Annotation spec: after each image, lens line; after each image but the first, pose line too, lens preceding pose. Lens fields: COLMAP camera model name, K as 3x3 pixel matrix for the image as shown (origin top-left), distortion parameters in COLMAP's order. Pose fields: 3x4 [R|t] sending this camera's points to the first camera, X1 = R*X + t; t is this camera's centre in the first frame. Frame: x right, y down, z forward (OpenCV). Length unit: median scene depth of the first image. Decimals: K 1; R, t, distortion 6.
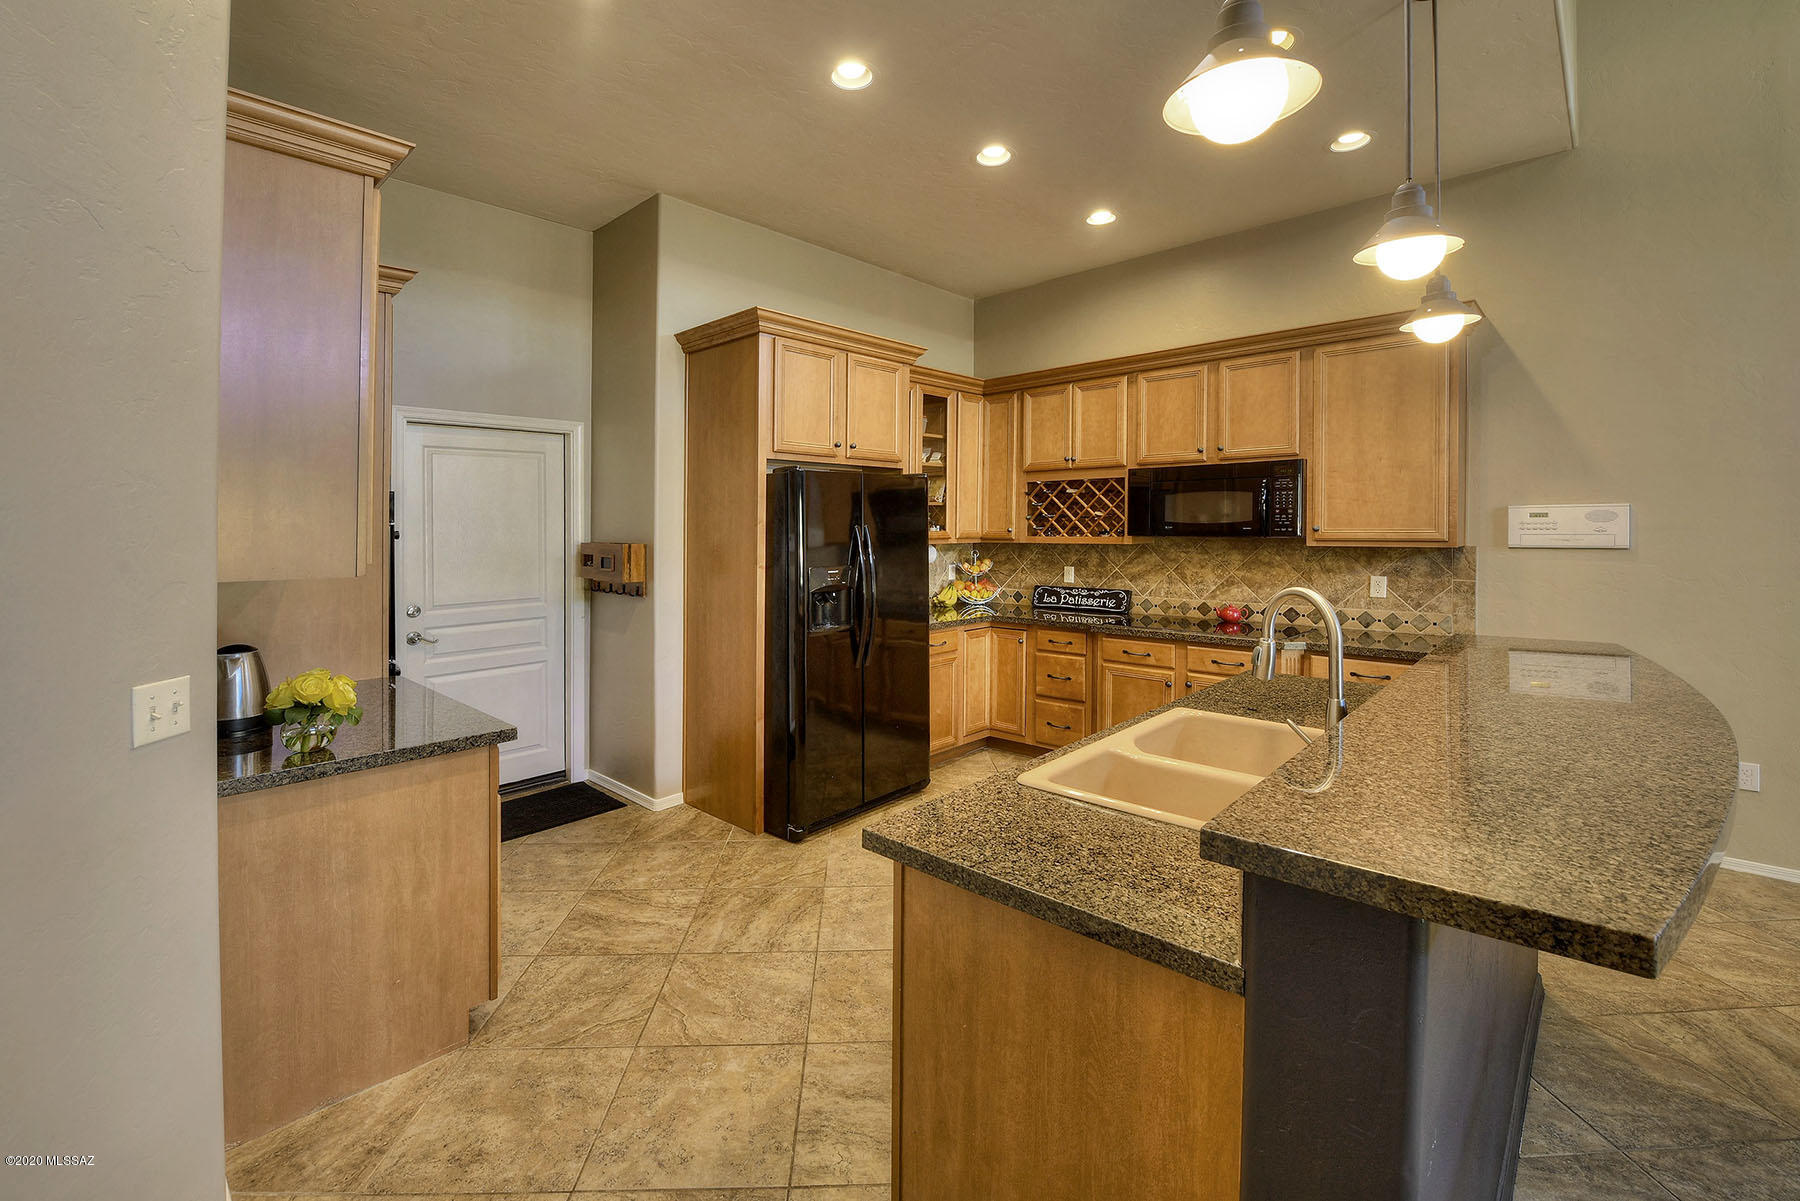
lens RADIAL K [[695.2, 0, 903.8], [0, 695.2, 524.3], [0, 0, 1]] dist [-0.000594, -0.000045]
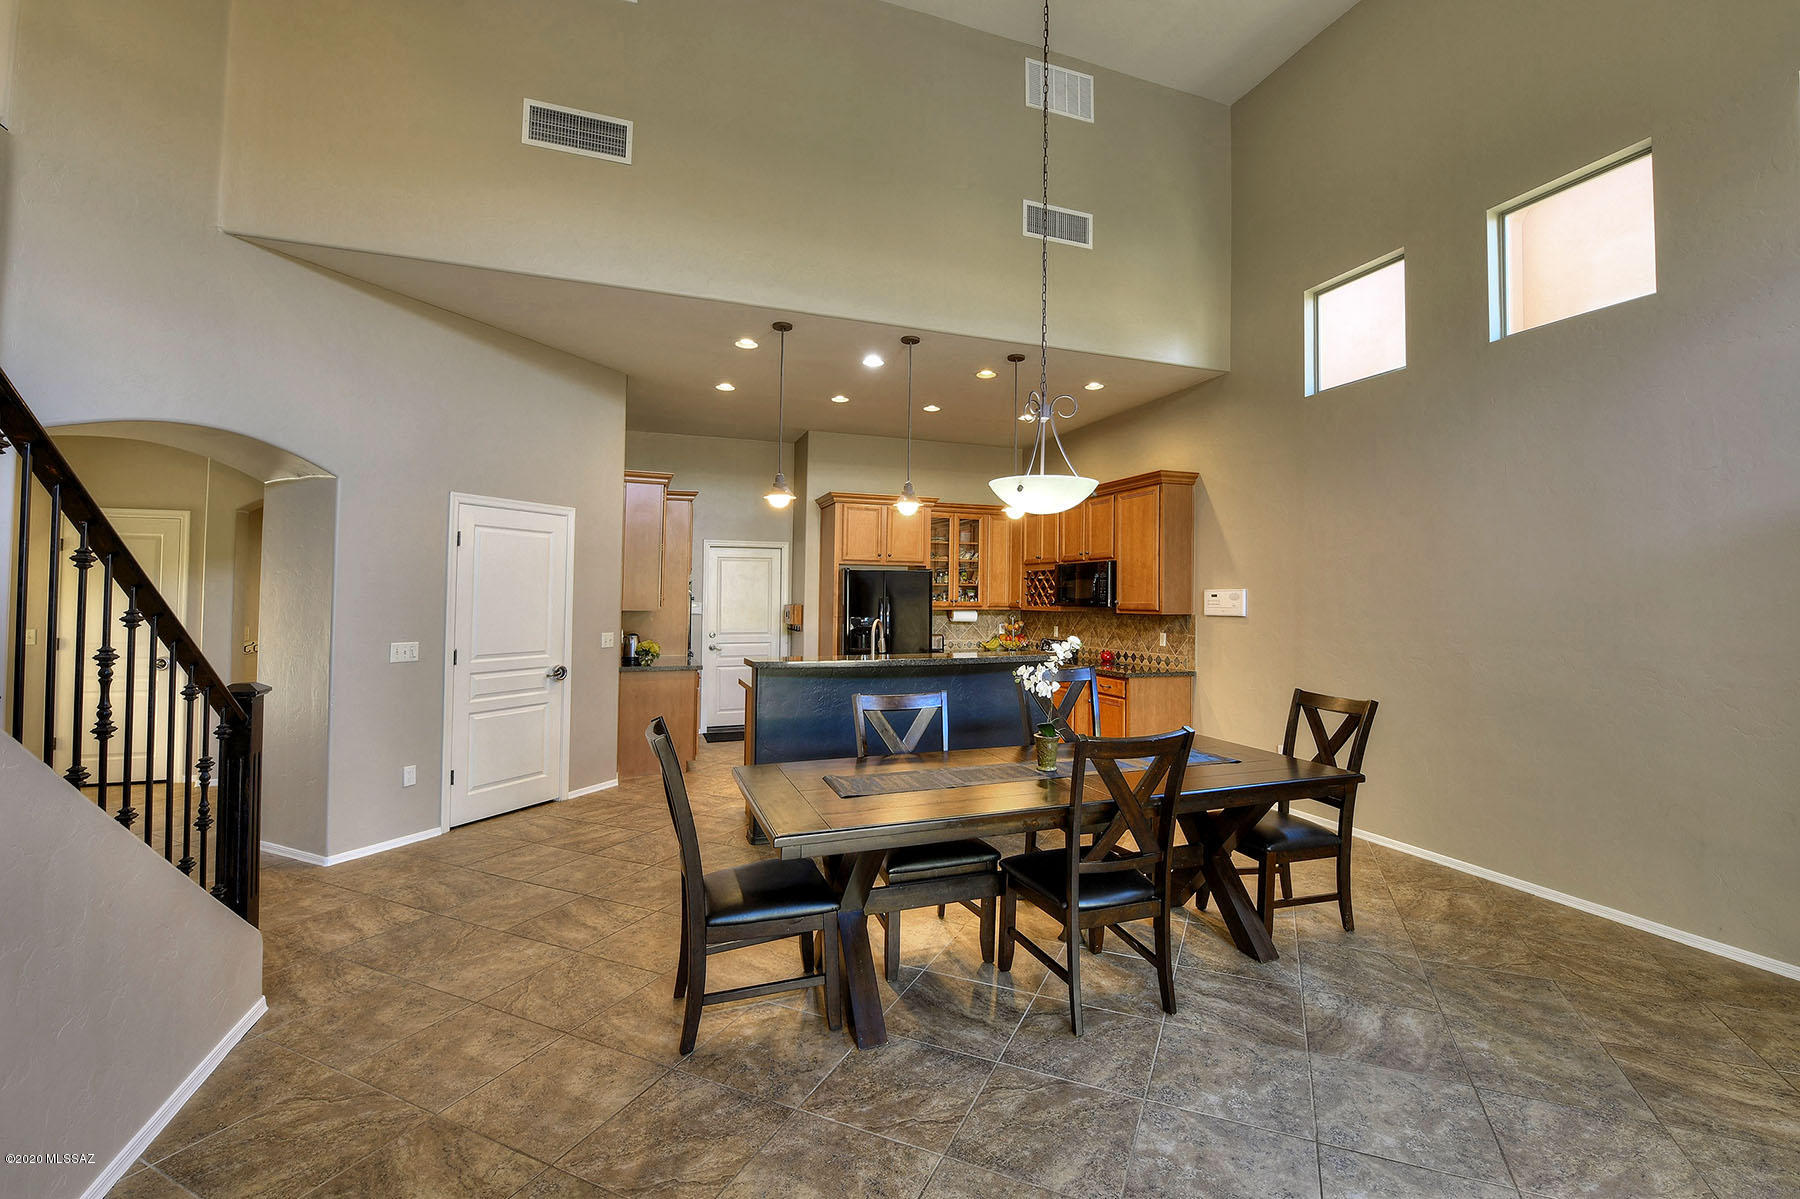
lens RADIAL K [[791.9, 0, 958.6], [0, 791.9, 571.8], [0, 0, 1]] dist [-0.014702, -0.000590]
pose [[0.887327, -0.003183, -0.461130, 1.077764], [-0.011642, 0.999503, -0.029300, -0.006661], [0.460994, 0.031367, 0.886849, -0.809810]]
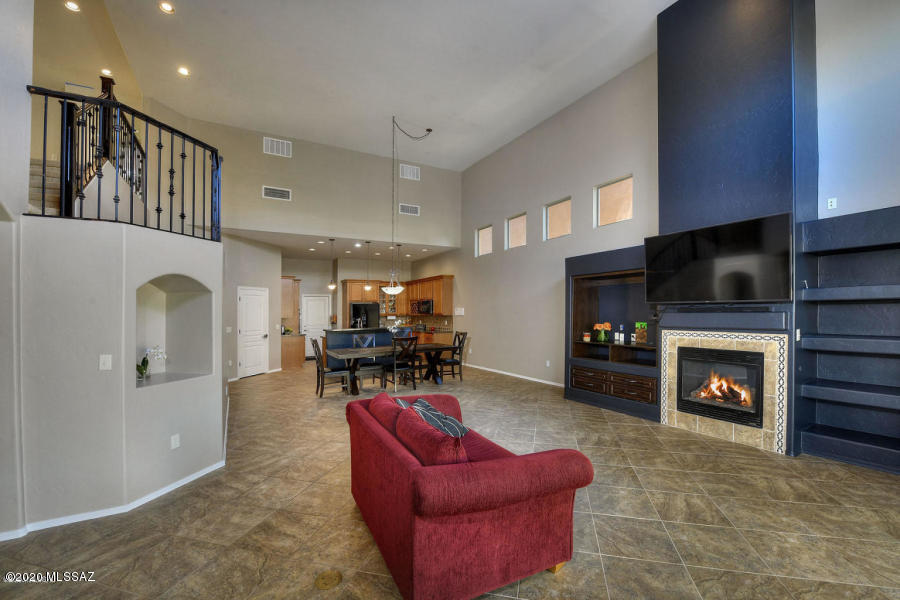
lens RADIAL K [[381.0, 0, 466.8], [0, 381.0, 300.2], [0, 0, 1]] dist [-0.001331, -0.000055]
pose [[0.946190, -0.015196, -0.323254, 1.776342], [0.007801, 0.999678, -0.024163, -0.014817], [0.323517, 0.020341, 0.946004, -1.769293]]
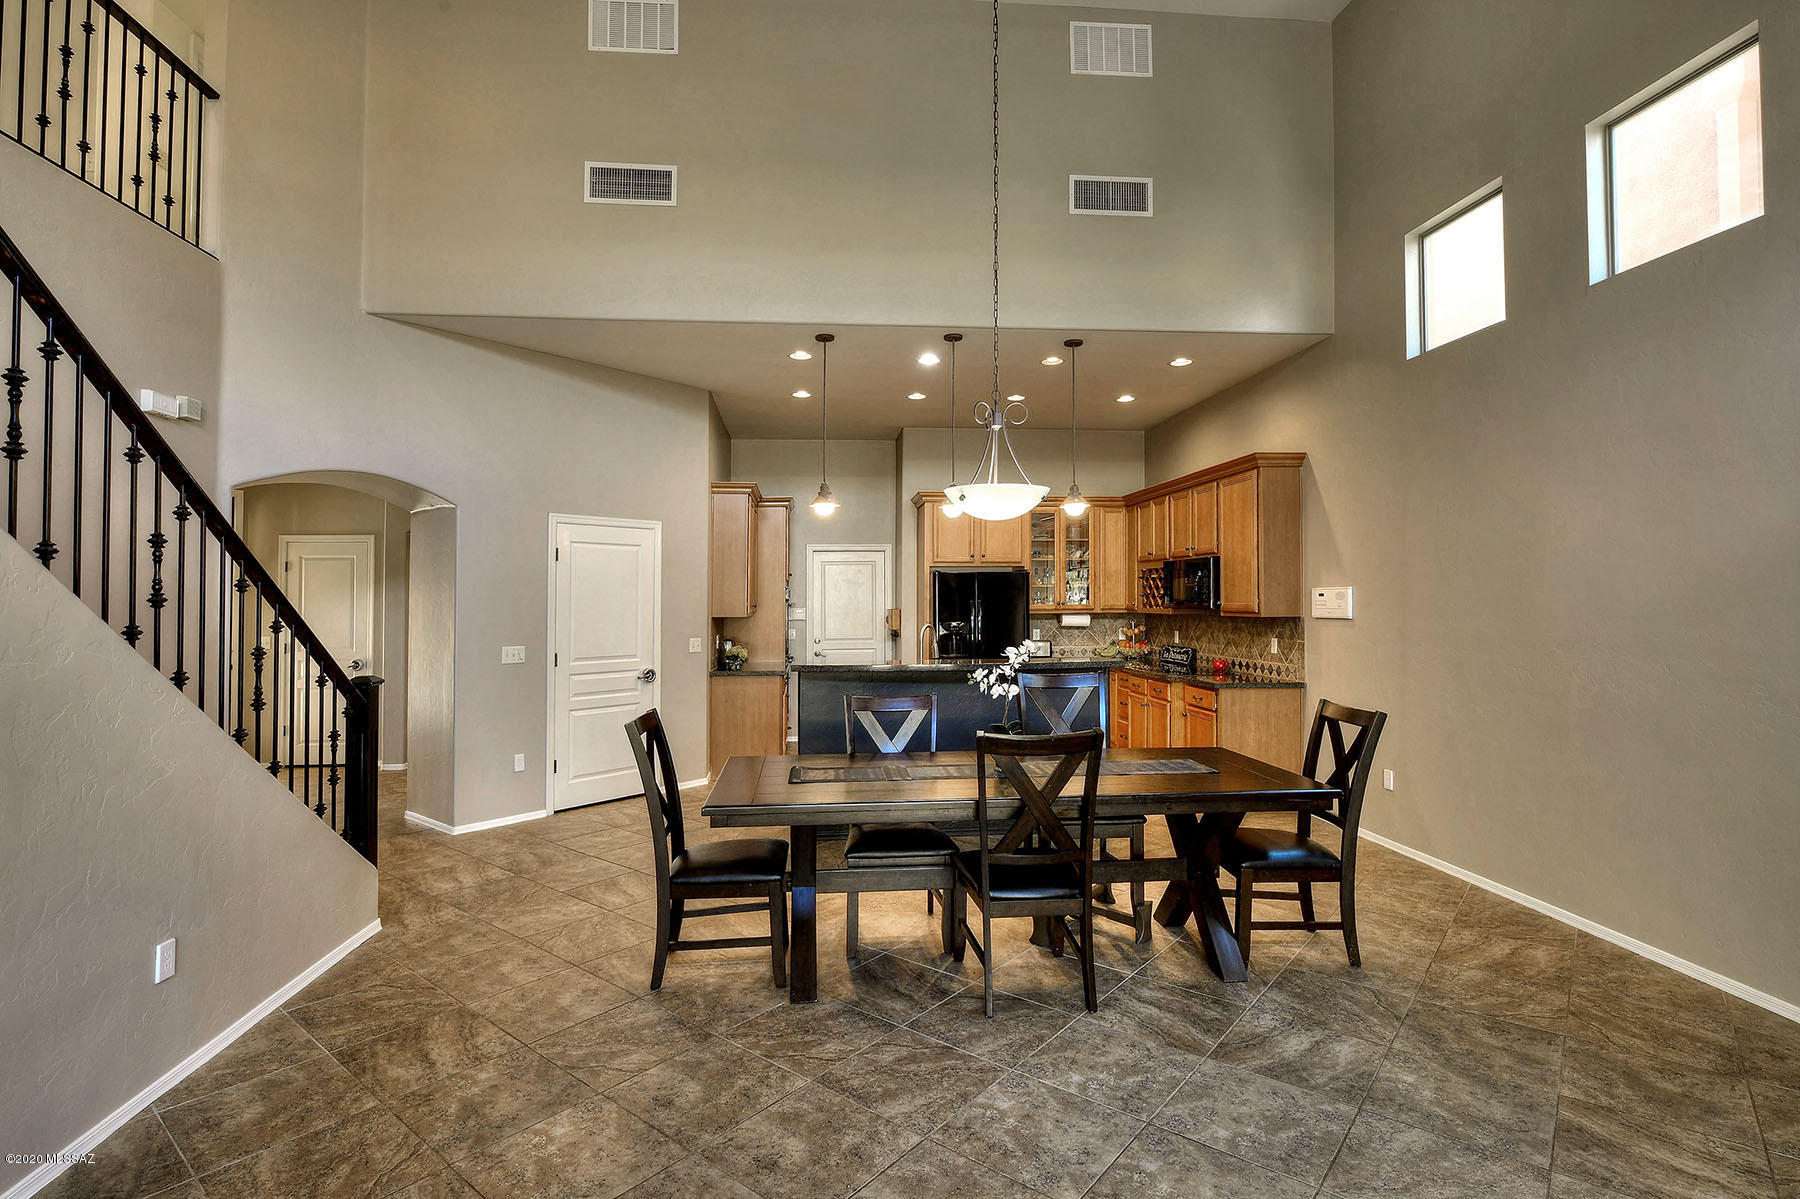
lens RADIAL K [[919.7, 0, 905.6], [0, 919.7, 571.1], [0, 0, 1]] dist [-0.005551, -0.000681]
pose [[0.715260, -0.019957, -0.698573, 1.405664], [0.002495, 0.999659, -0.026004, -0.013093], [0.698854, 0.016857, 0.715066, -0.806370]]
